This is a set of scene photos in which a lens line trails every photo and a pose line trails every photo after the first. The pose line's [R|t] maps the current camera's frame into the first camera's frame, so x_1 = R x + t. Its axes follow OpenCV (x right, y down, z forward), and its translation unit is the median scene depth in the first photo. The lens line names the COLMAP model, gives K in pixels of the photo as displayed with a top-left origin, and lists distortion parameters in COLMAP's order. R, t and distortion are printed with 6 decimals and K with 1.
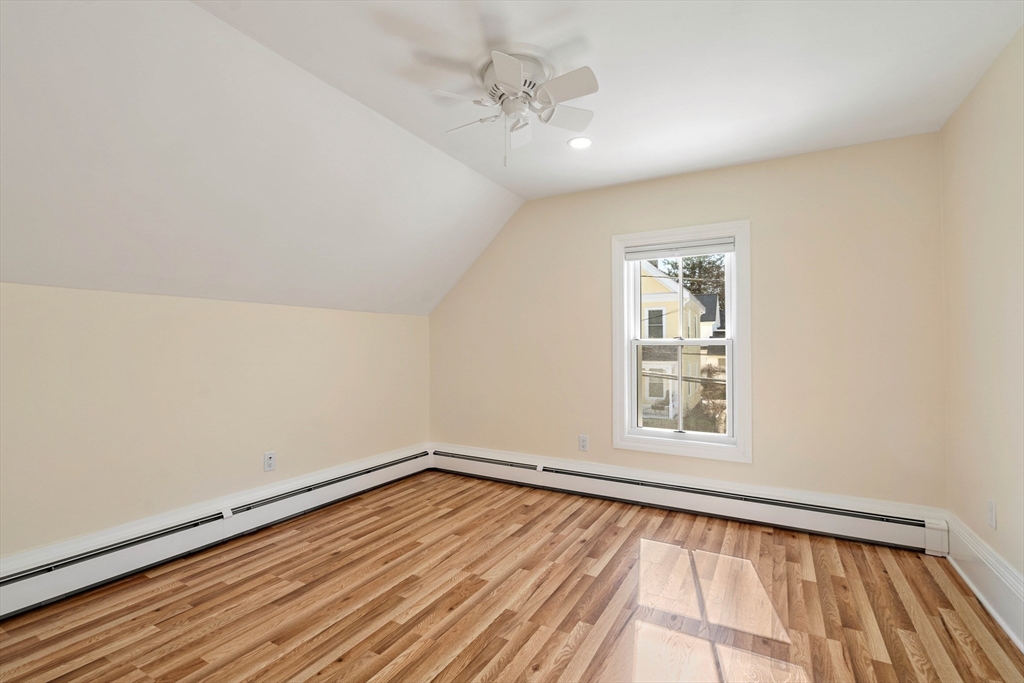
lens RADIAL K [[472.6, 0, 511.3], [0, 472.6, 341.2], [0, 0, 1]] dist [-0.003217, 0.000852]
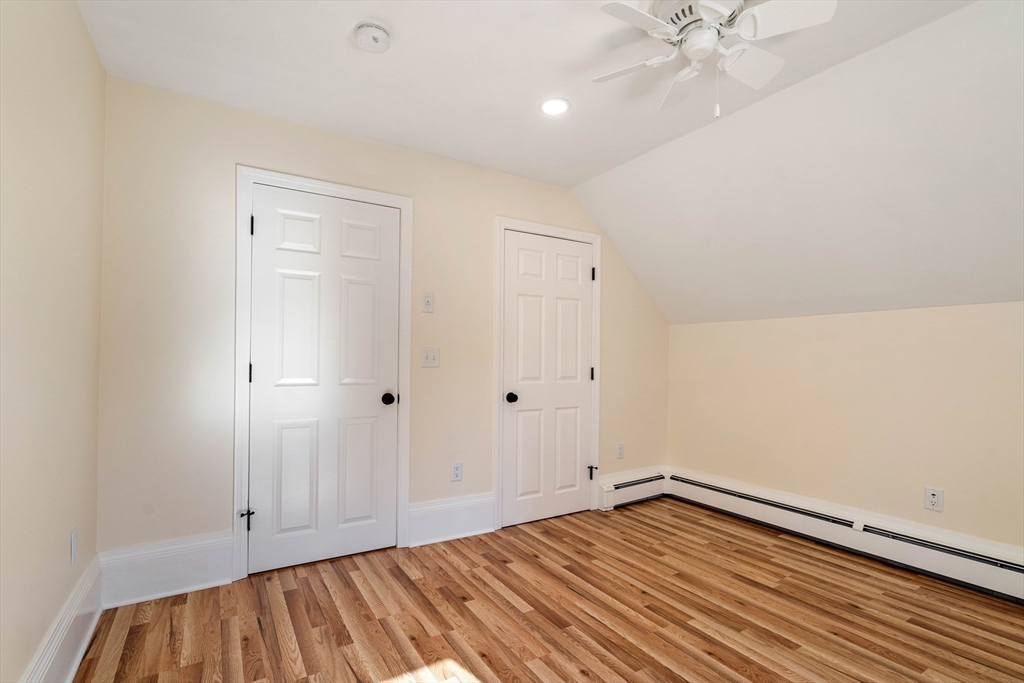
lens RADIAL K [[472.6, 0, 512.3], [0, 472.6, 338.4], [0, 0, 1]] dist [-0.003217, 0.000852]
pose [[-0.477129, -0.042593, -0.877800, 0.748588], [0.002363, 0.998759, -0.049747, 0.016697], [0.878830, -0.025810, -0.476436, 0.974624]]
